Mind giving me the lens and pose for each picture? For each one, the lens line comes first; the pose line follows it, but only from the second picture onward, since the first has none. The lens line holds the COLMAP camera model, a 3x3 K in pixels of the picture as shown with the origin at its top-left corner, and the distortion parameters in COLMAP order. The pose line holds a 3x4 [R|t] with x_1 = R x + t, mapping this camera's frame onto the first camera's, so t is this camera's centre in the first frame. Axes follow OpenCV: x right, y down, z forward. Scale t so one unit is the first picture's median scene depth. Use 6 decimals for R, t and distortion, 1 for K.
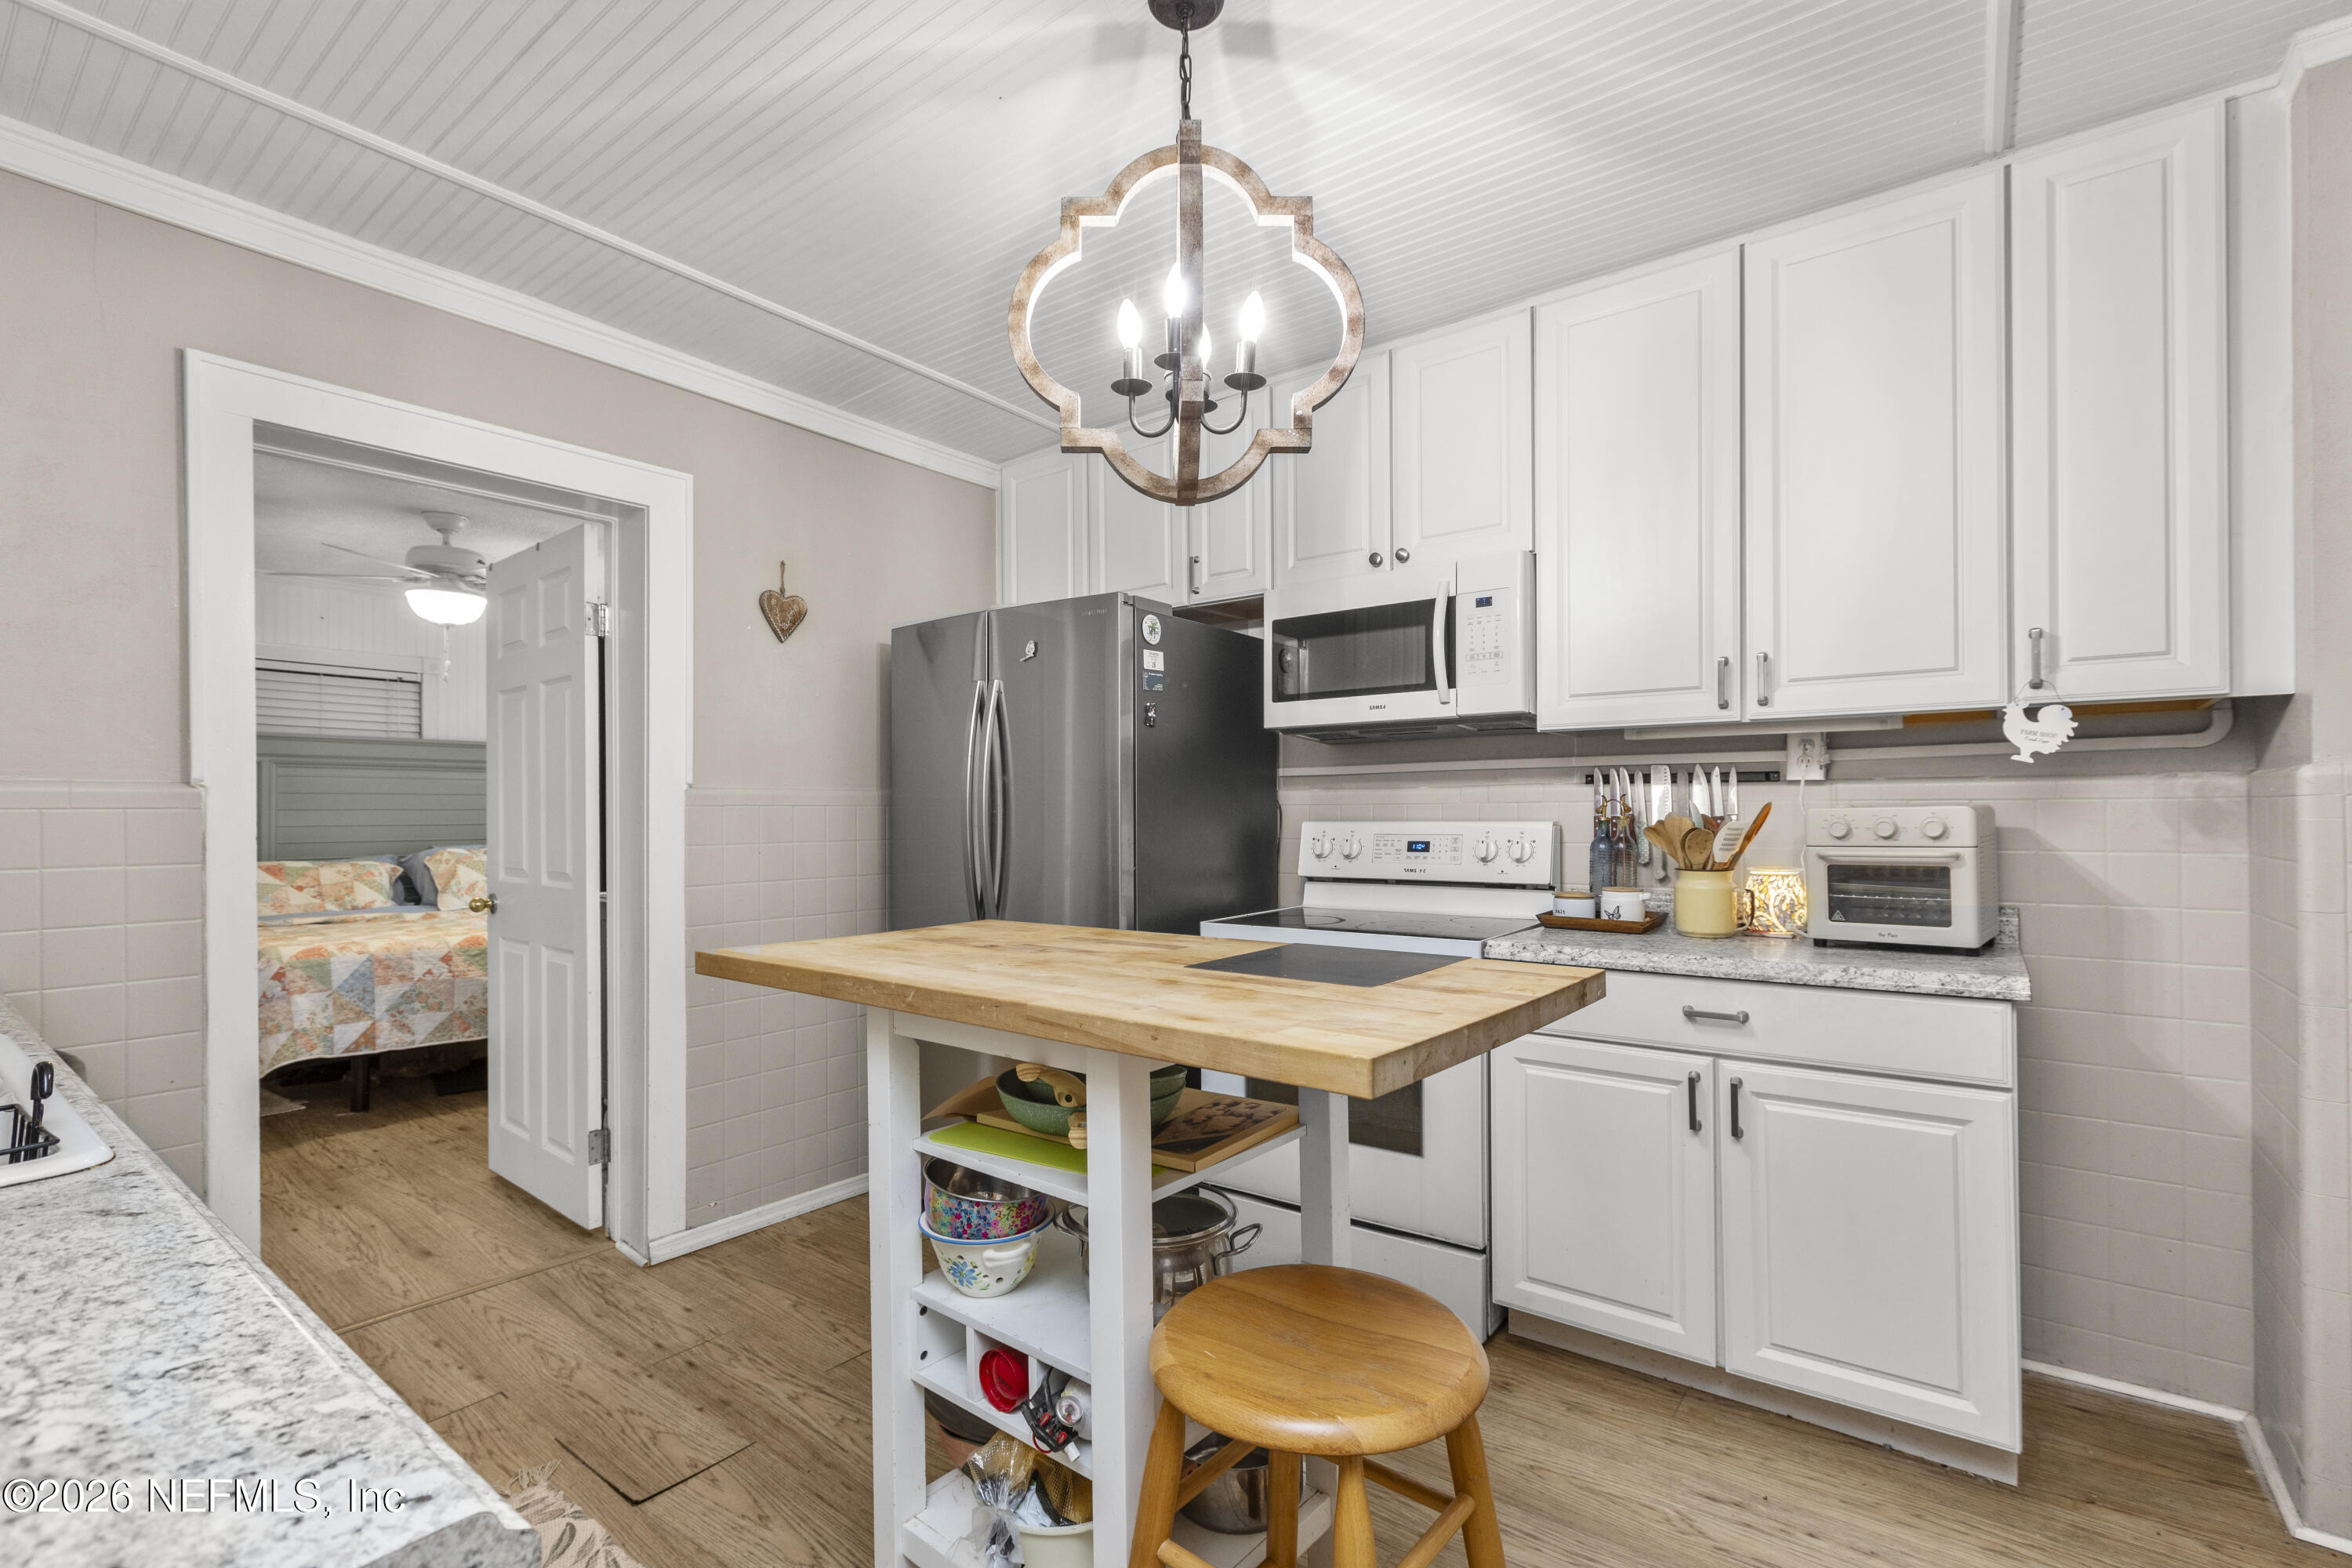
lens RADIAL K [[1055.2, 0, 1177.0], [0, 1055.2, 799.0], [0, 0, 1]] dist [-0.000172, 0.001767]
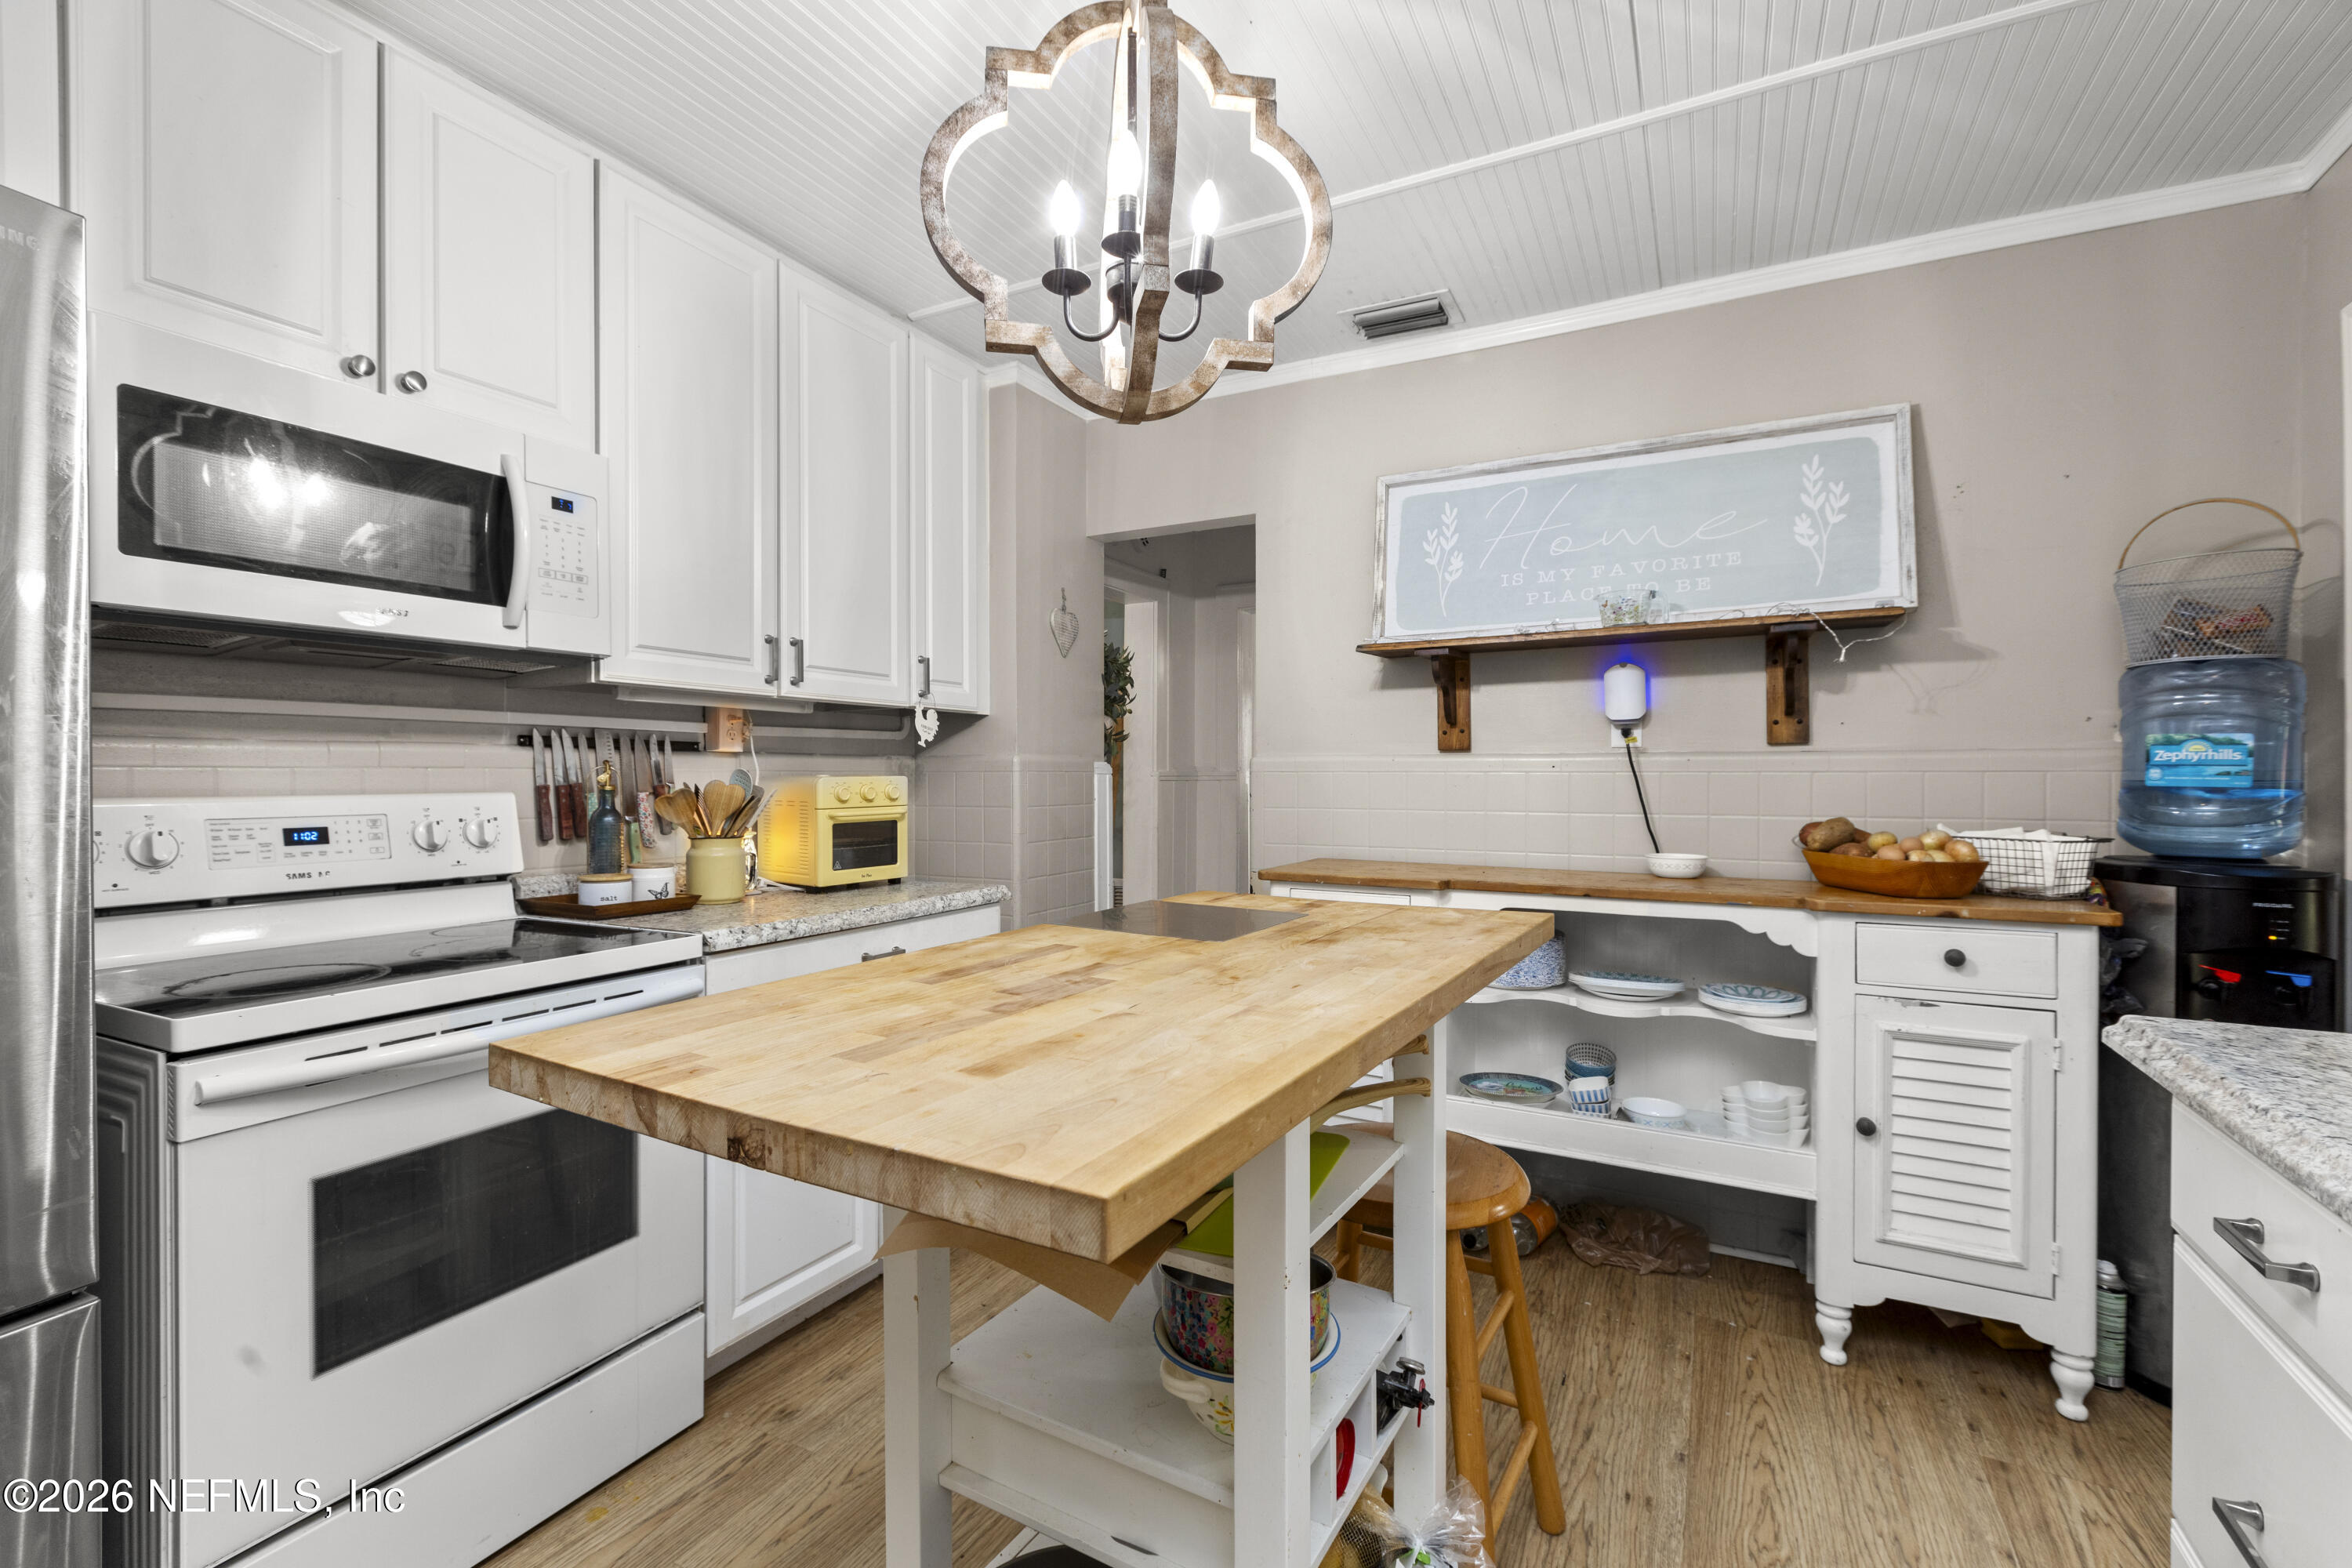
lens RADIAL K [[1055.2, 0, 1173.2], [0, 1055.2, 783.4], [0, 0, 1]] dist [-0.000172, 0.001767]
pose [[-0.153707, 0.003084, 0.988112, -0.551439], [-0.006038, 0.999974, -0.004060, 0.015953], [-0.988098, -0.006590, -0.153684, 0.703313]]
